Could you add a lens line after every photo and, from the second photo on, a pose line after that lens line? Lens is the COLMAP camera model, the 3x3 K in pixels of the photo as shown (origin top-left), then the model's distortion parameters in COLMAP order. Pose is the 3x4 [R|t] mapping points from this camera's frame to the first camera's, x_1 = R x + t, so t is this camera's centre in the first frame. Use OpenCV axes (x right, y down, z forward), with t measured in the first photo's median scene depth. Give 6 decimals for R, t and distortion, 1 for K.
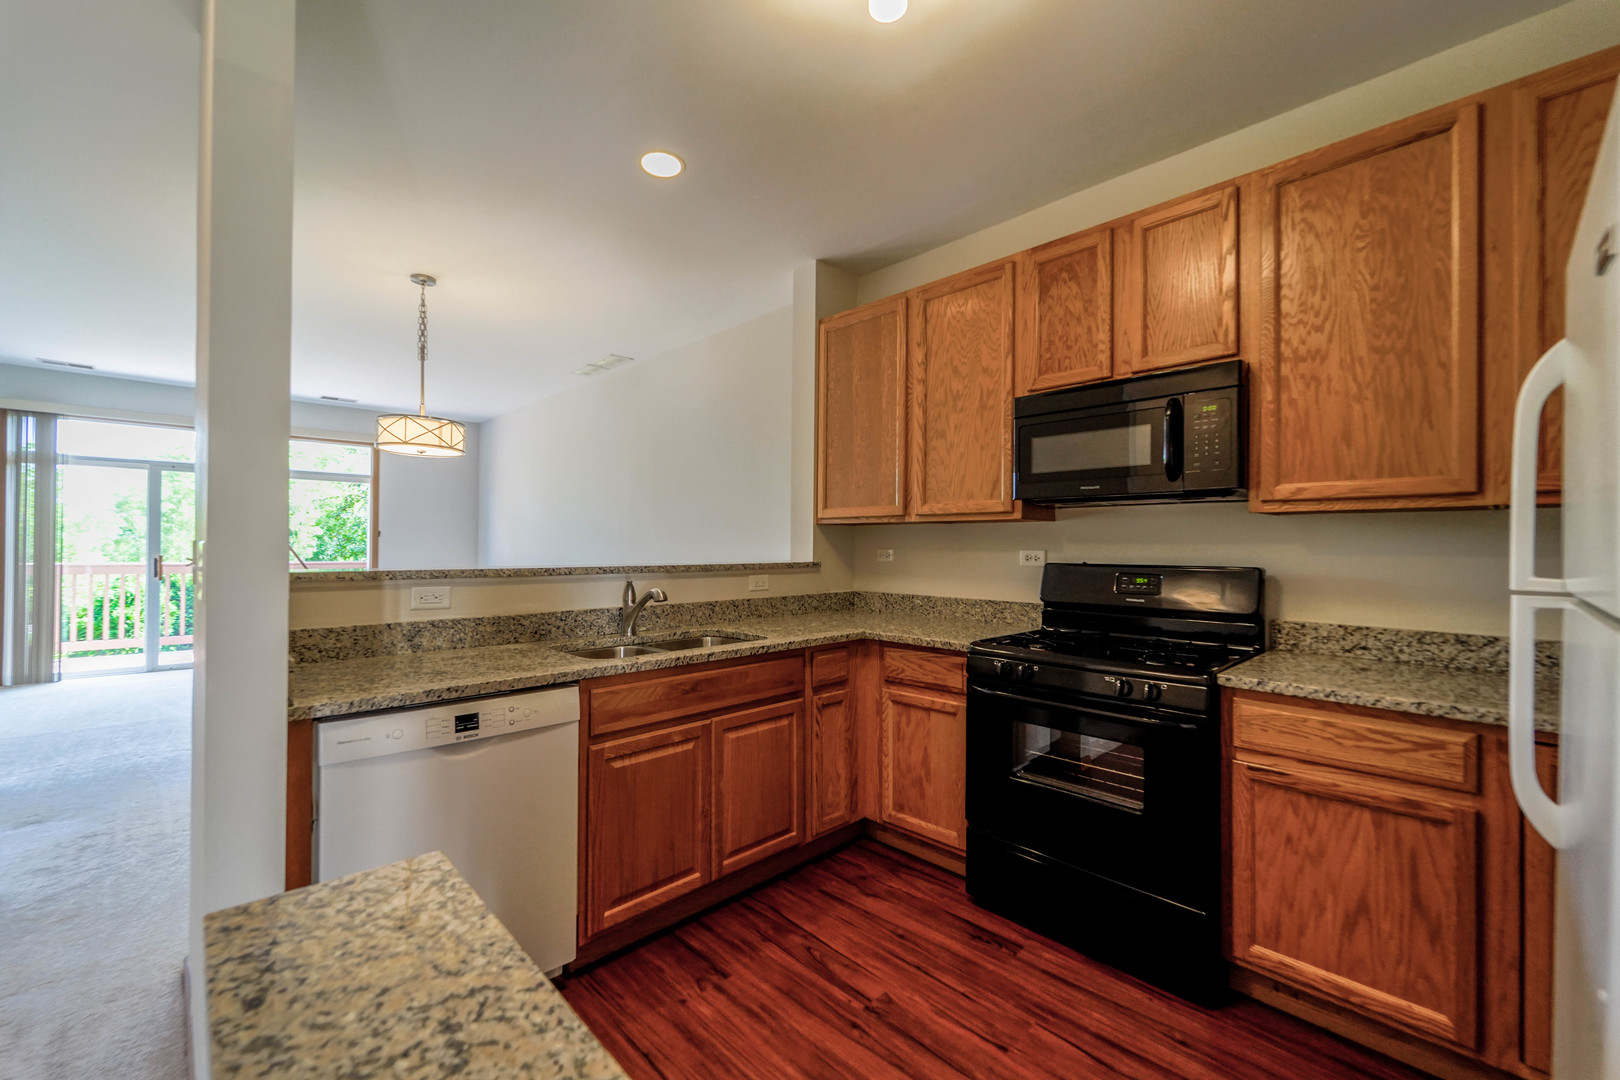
lens RADIAL K [[662.6, 0, 802.7], [0, 662.6, 542.5], [0, 0, 1]] dist [0.005367, -0.002805]
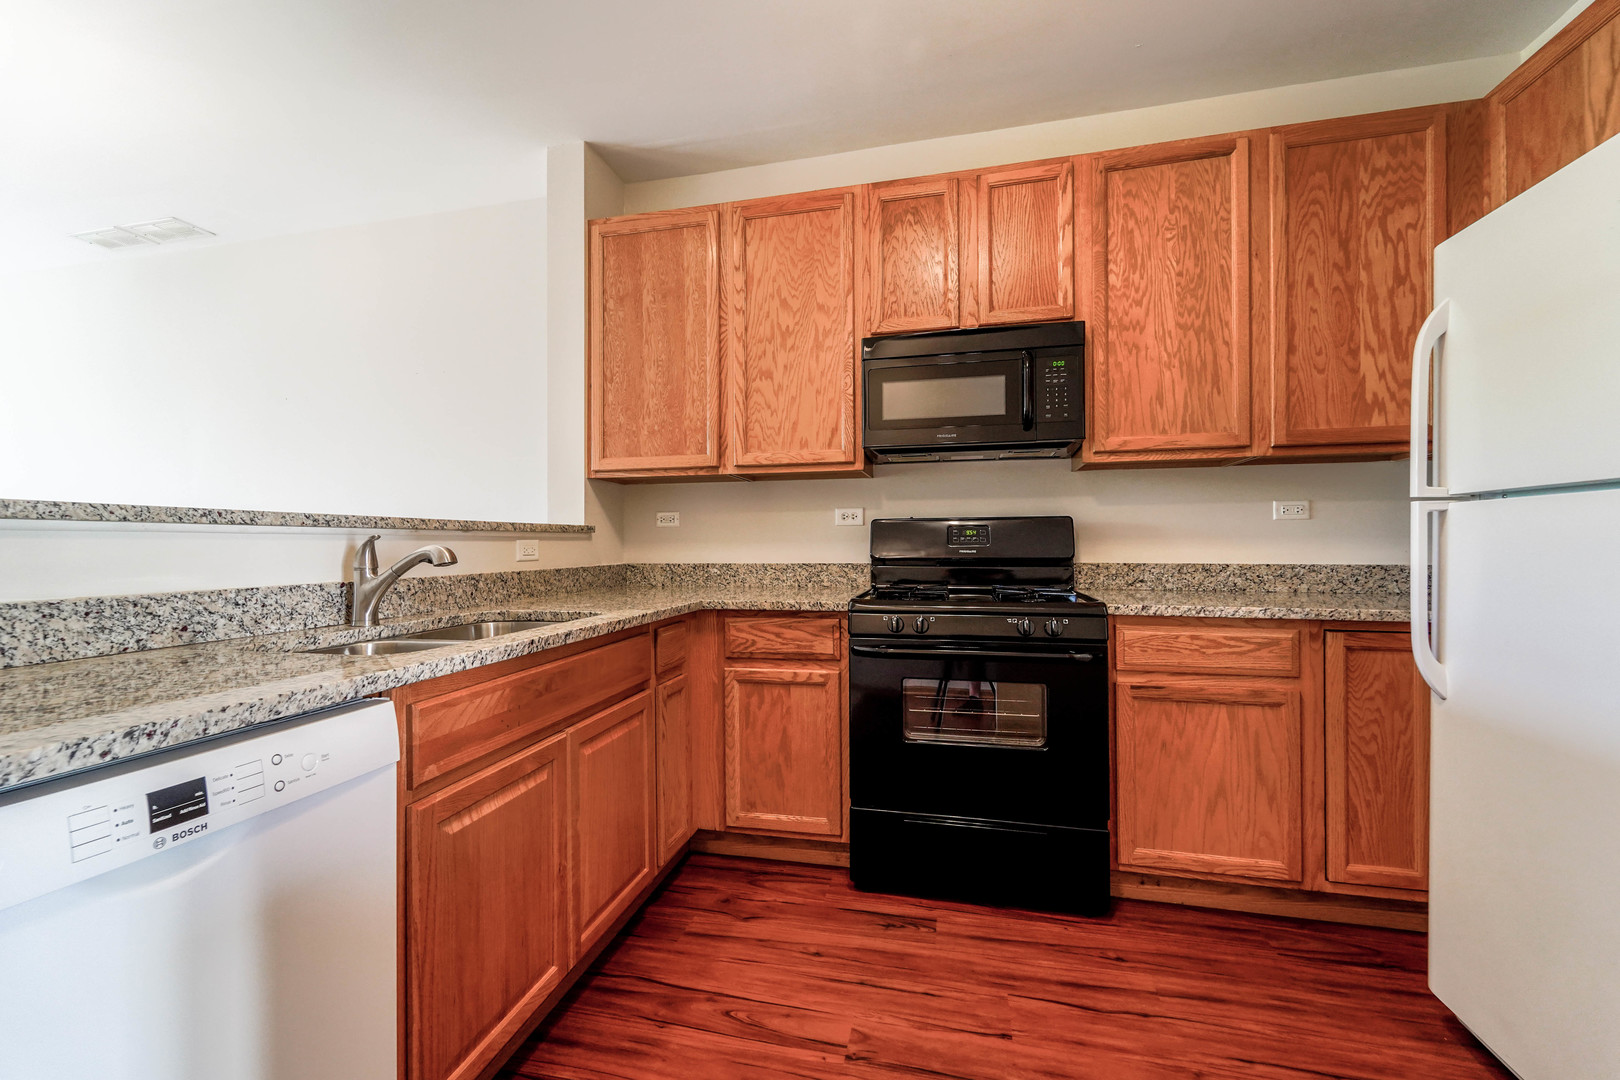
lens RADIAL K [[662.6, 0, 806.7], [0, 662.6, 544.7], [0, 0, 1]] dist [0.005367, -0.002805]
pose [[0.839373, -0.010770, 0.543448, -0.306784], [0.008504, 0.999942, 0.006681, 0.077669], [-0.543489, -0.000986, 0.839416, 0.314206]]
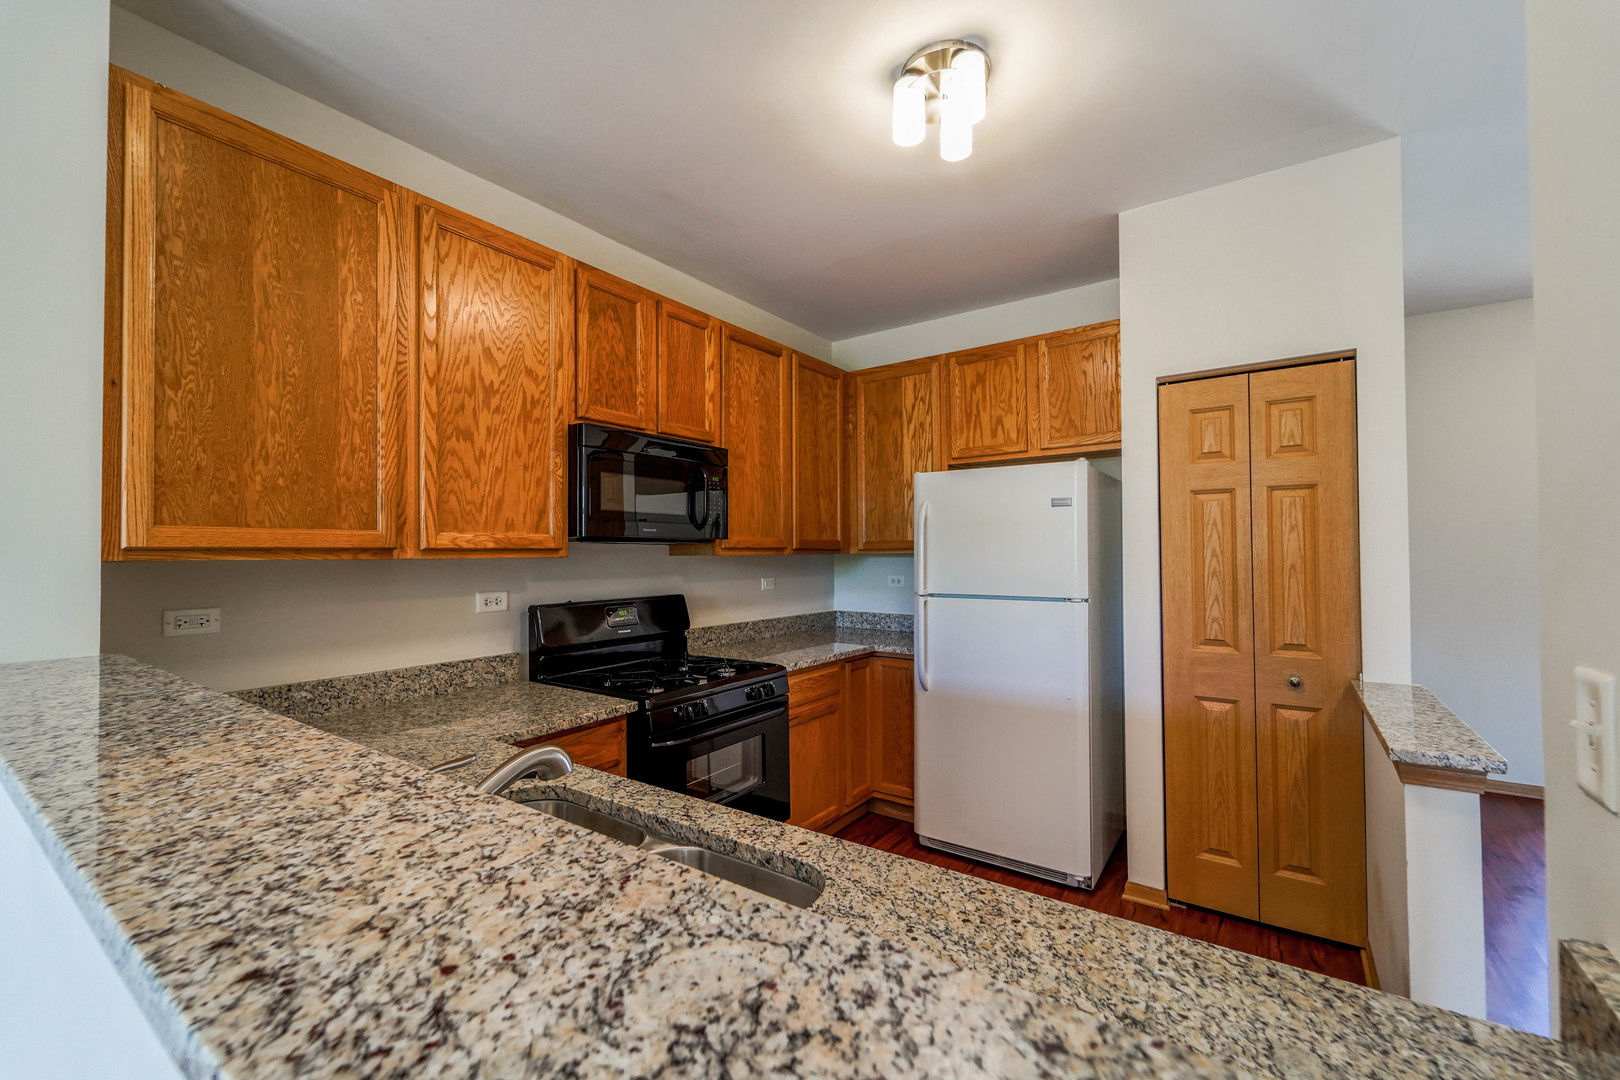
lens RADIAL K [[662.6, 0, 801.6], [0, 662.6, 548.1], [0, 0, 1]] dist [0.005367, -0.002805]
pose [[-0.193675, 0.002376, 0.981063, -0.737069], [0.000247, 0.999997, -0.002373, -0.056362], [-0.981066, -0.000218, -0.193675, 1.064933]]
